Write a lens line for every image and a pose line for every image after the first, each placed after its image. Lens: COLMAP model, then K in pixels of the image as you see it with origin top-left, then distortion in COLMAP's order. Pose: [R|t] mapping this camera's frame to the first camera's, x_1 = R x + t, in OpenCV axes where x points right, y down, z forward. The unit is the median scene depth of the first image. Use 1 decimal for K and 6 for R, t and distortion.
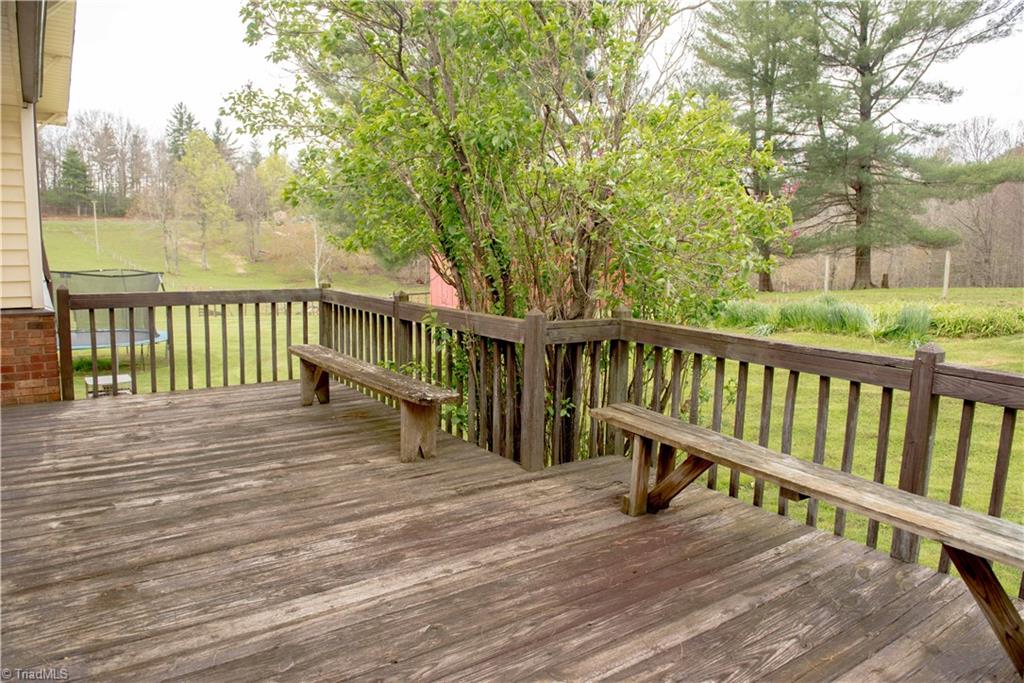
lens RADIAL K [[703.5, 0, 512.8], [0, 703.5, 341.9], [0, 0, 1]] dist [-0.042628, -0.014417]
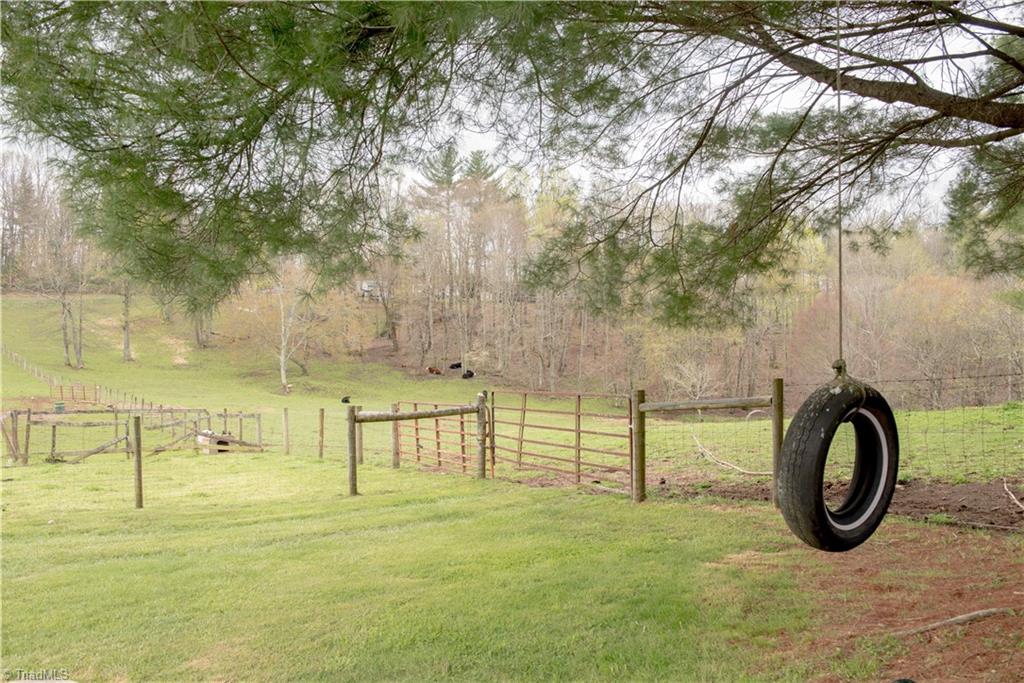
lens RADIAL K [[824.8, 0, 514.9], [0, 824.8, 341.1], [0, 0, 1]] dist [-0.015975, -0.013843]
pose [[0.999176, -0.023261, -0.033250, -0.026535], [0.019147, 0.992698, -0.119095, -0.017313], [0.035777, 0.118360, 0.992326, 0.196547]]
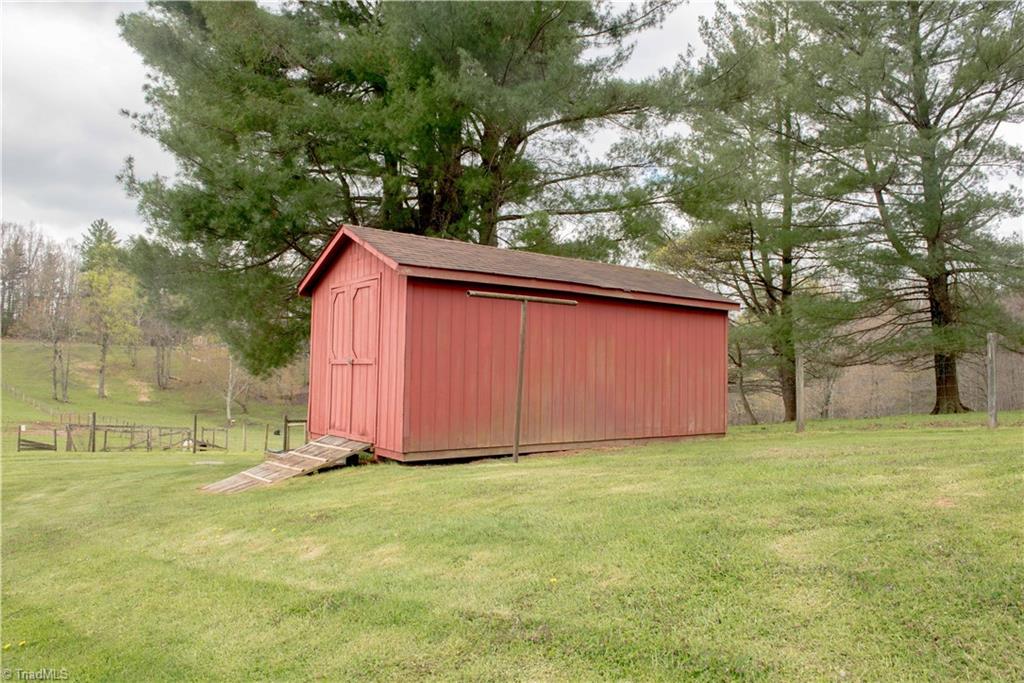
lens RADIAL K [[703.5, 0, 508.1], [0, 703.5, 340.3], [0, 0, 1]] dist [-0.042628, -0.014417]
pose [[0.996648, 0.013208, 0.080740, -0.003700], [0.002660, 0.981130, -0.193332, -0.004036], [-0.081769, 0.192899, 0.977806, 0.095063]]
